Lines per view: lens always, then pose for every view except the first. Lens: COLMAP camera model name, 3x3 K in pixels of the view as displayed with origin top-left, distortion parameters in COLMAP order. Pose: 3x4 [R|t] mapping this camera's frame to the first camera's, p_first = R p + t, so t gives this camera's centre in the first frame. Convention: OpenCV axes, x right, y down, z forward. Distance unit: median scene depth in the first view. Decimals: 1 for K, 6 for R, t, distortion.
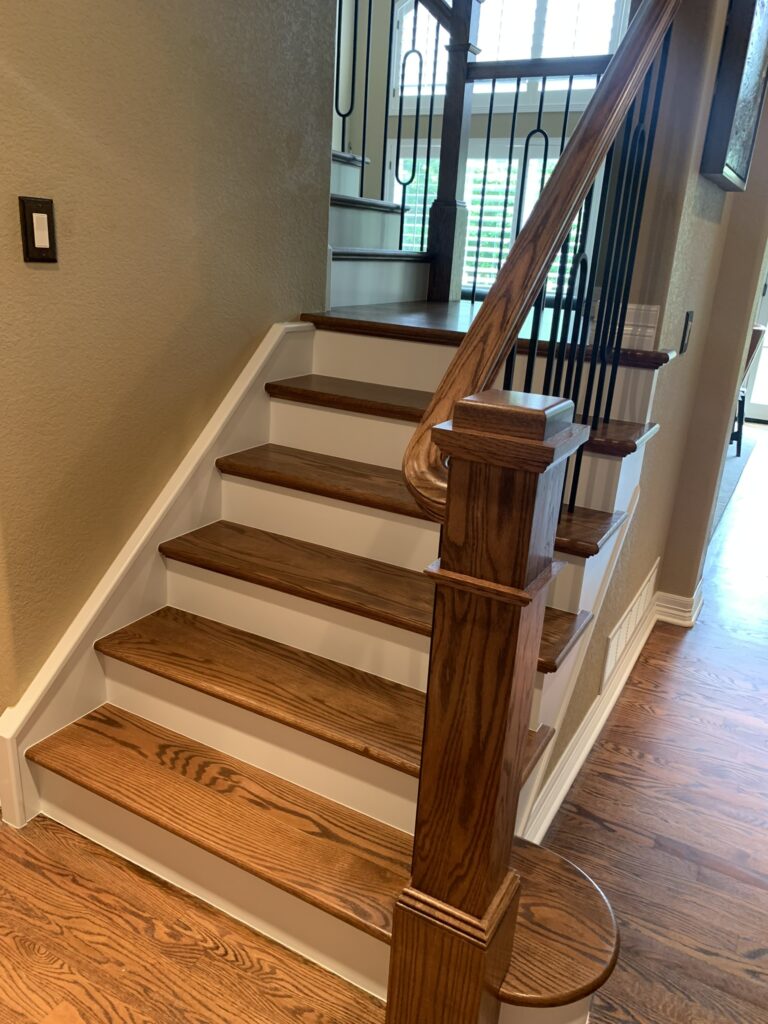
lens RADIAL K [[783.2, 0, 384.0], [0, 783.2, 512.0], [0, 0, 1]] dist [0.012293, -0.005096]
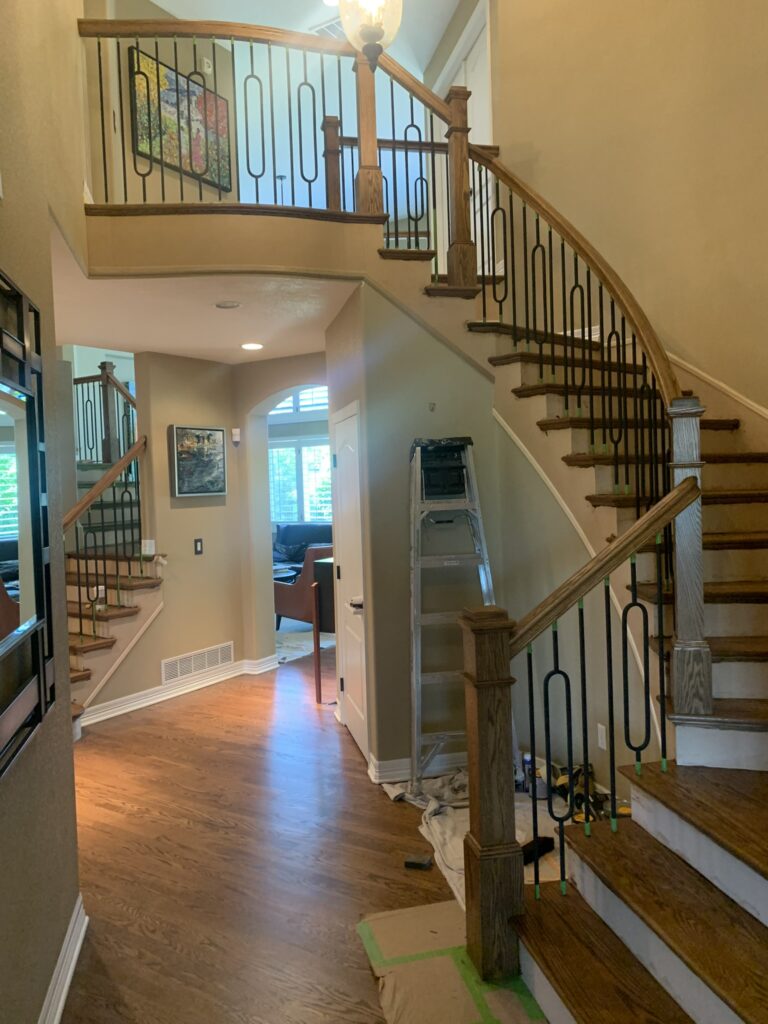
lens RADIAL K [[766.9, 0, 383.6], [0, 766.9, 497.7], [0, 0, 1]] dist [0.028246, -0.031345]
pose [[0.994824, -0.090018, -0.047127, 1.686702], [0.071747, 0.950757, -0.301518, 0.658071], [0.071948, 0.296577, 0.952295, -2.208375]]
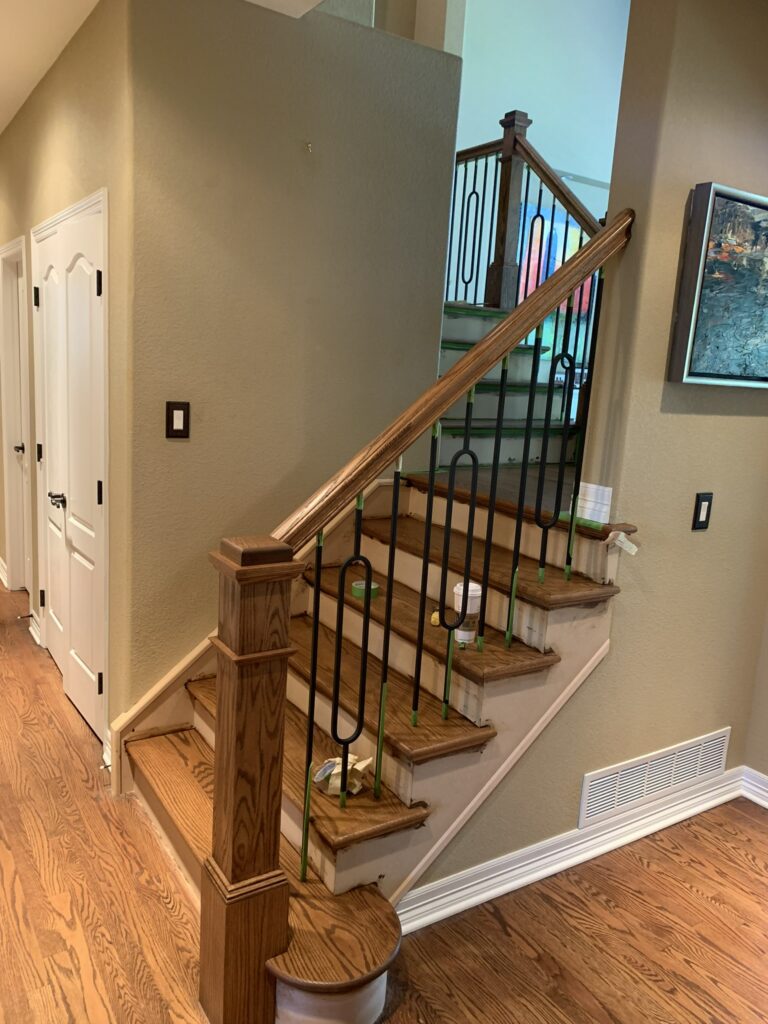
lens RADIAL K [[772.5, 0, 384.0], [0, 772.5, 512.0], [0, 0, 1]] dist [0.015502, 0.004608]
pose [[0.888760, 0.084706, -0.450478, 0.699951], [-0.159298, 0.978598, -0.130270, -0.022367], [0.429802, 0.187539, 0.883232, -0.223728]]
